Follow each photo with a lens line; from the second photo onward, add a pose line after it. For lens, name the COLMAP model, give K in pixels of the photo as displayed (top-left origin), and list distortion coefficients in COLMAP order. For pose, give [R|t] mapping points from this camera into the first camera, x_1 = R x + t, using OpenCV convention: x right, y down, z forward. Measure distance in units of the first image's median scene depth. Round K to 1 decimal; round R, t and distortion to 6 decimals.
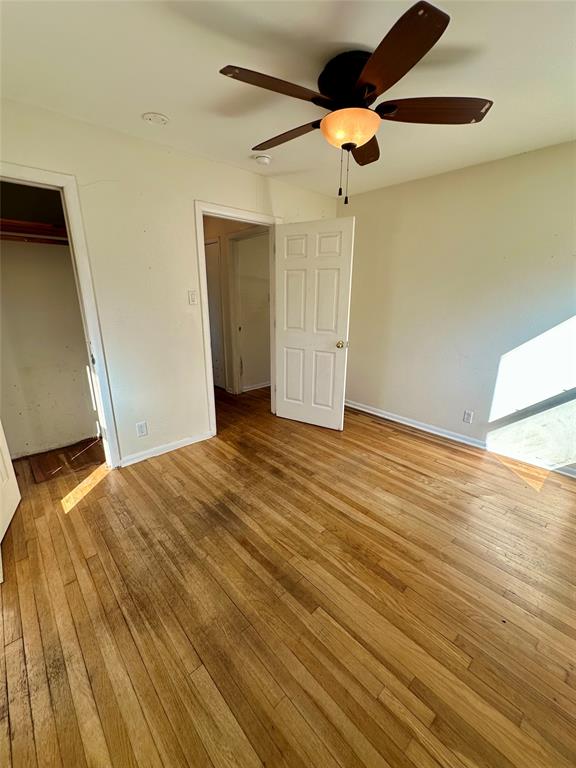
lens RADIAL K [[316.5, 0, 289.5], [0, 316.5, 384.9], [0, 0, 1]] dist [0.001494, 0.000003]
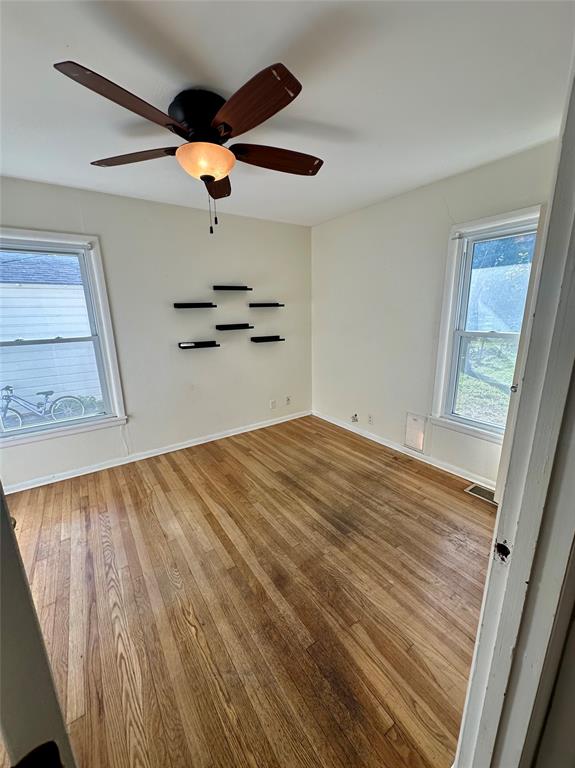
lens RADIAL K [[316.5, 0, 289.0], [0, 316.5, 384.9], [0, 0, 1]] dist [0.001494, 0.000003]
pose [[-0.989458, -0.023737, 0.142863, -0.181536], [0.050917, 0.866476, 0.496615, -0.524940], [-0.135575, 0.498654, -0.856133, 1.687770]]
